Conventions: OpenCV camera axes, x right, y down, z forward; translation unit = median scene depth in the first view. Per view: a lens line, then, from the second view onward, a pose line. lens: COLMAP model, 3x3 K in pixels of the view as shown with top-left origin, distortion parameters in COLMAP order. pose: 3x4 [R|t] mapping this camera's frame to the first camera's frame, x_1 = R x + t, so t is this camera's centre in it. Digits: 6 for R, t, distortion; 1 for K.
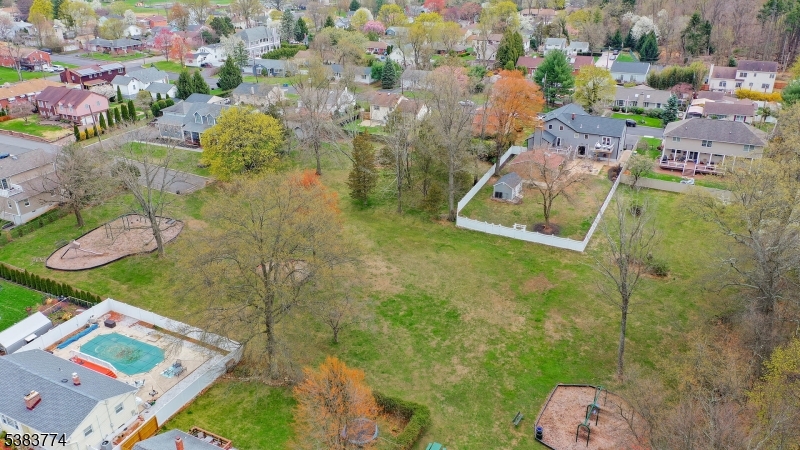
lens RADIAL K [[630.5, 0, 400.0], [0, 630.5, 225.0], [0, 0, 1]] dist [0.012860, 0.009396]
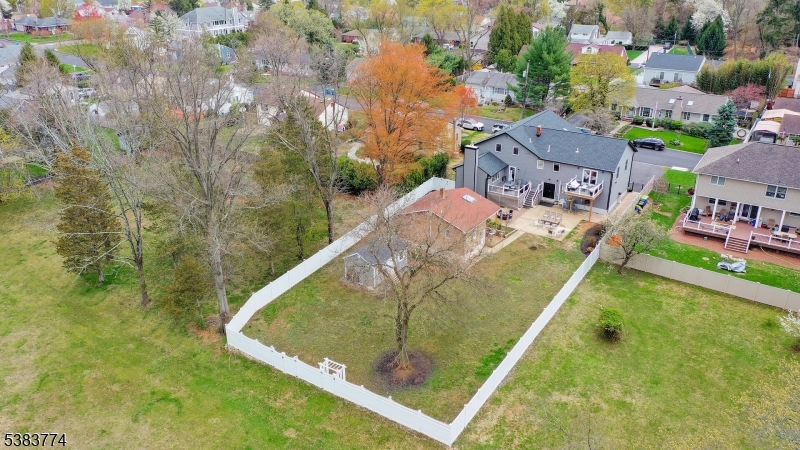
lens RADIAL K [[630.5, 0, 400.0], [0, 630.5, 225.0], [0, 0, 1]] dist [0.012860, 0.009396]
pose [[0.993241, 0.050281, -0.104615, 0.210341], [-0.050888, 0.998699, -0.003136, -0.076493], [0.104322, 0.008438, 0.994508, 0.403559]]
